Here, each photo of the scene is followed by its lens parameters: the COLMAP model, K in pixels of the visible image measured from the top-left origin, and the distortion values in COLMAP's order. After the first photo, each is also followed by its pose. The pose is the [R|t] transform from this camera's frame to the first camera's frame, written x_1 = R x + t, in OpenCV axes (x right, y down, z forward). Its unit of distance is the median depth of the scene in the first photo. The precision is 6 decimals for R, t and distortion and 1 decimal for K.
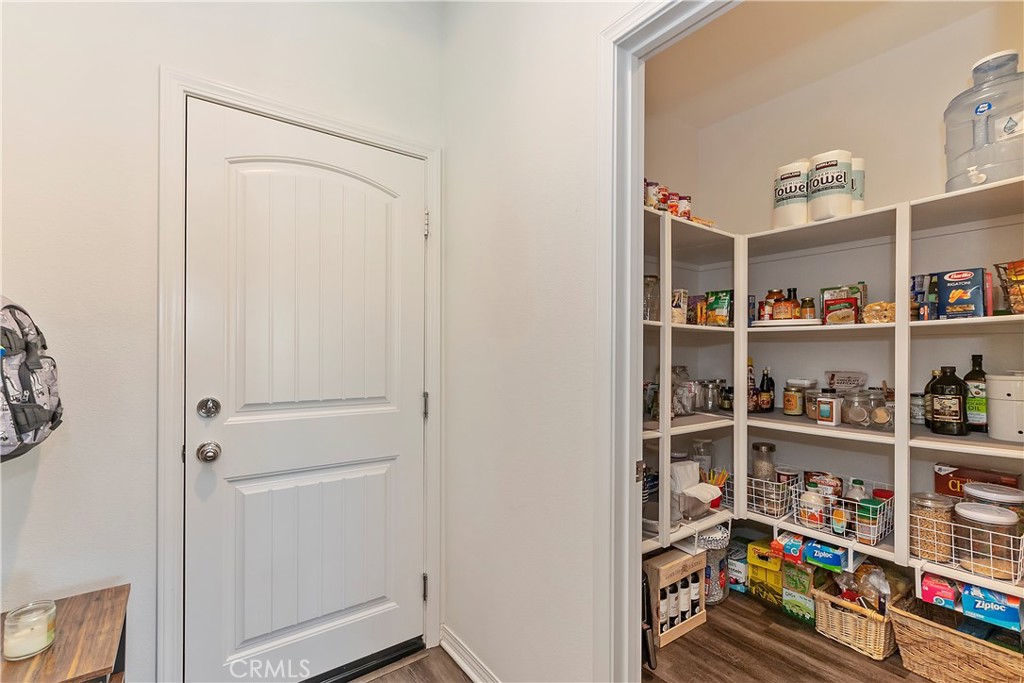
lens RADIAL K [[474.6, 0, 514.6], [0, 474.6, 346.4], [0, 0, 1]] dist [-0.008386, 0.004208]
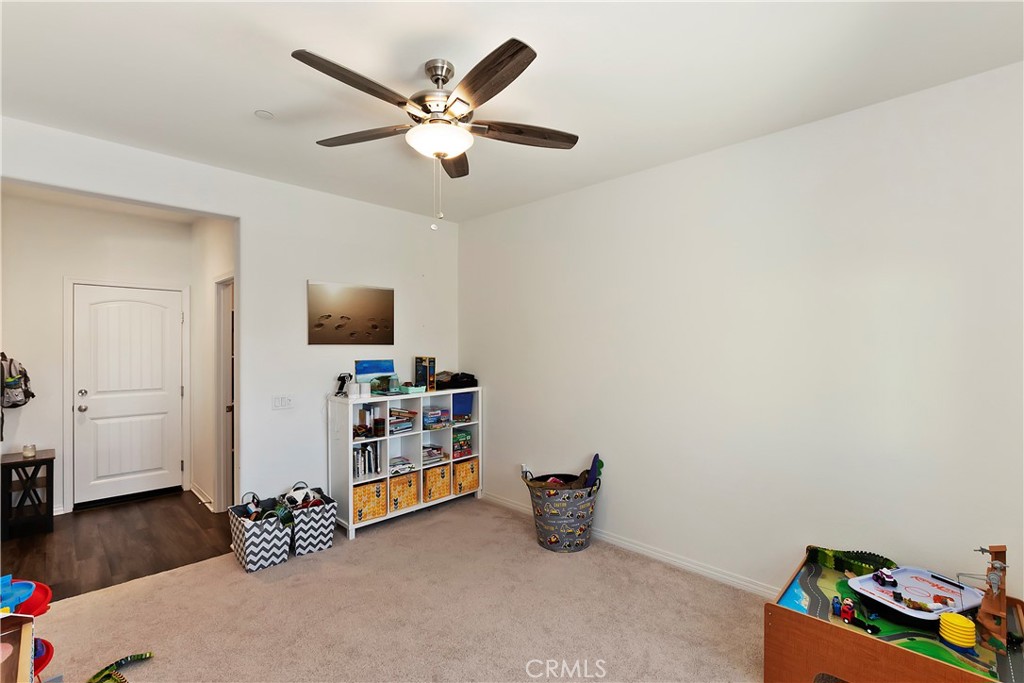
lens RADIAL K [[474.6, 0, 505.3], [0, 474.6, 340.7], [0, 0, 1]] dist [-0.008386, 0.004208]
pose [[0.991317, -0.000574, 0.131491, 1.412266], [-0.000007, 0.999990, 0.004415, -0.183940], [-0.131492, -0.004378, 0.991308, -2.027427]]
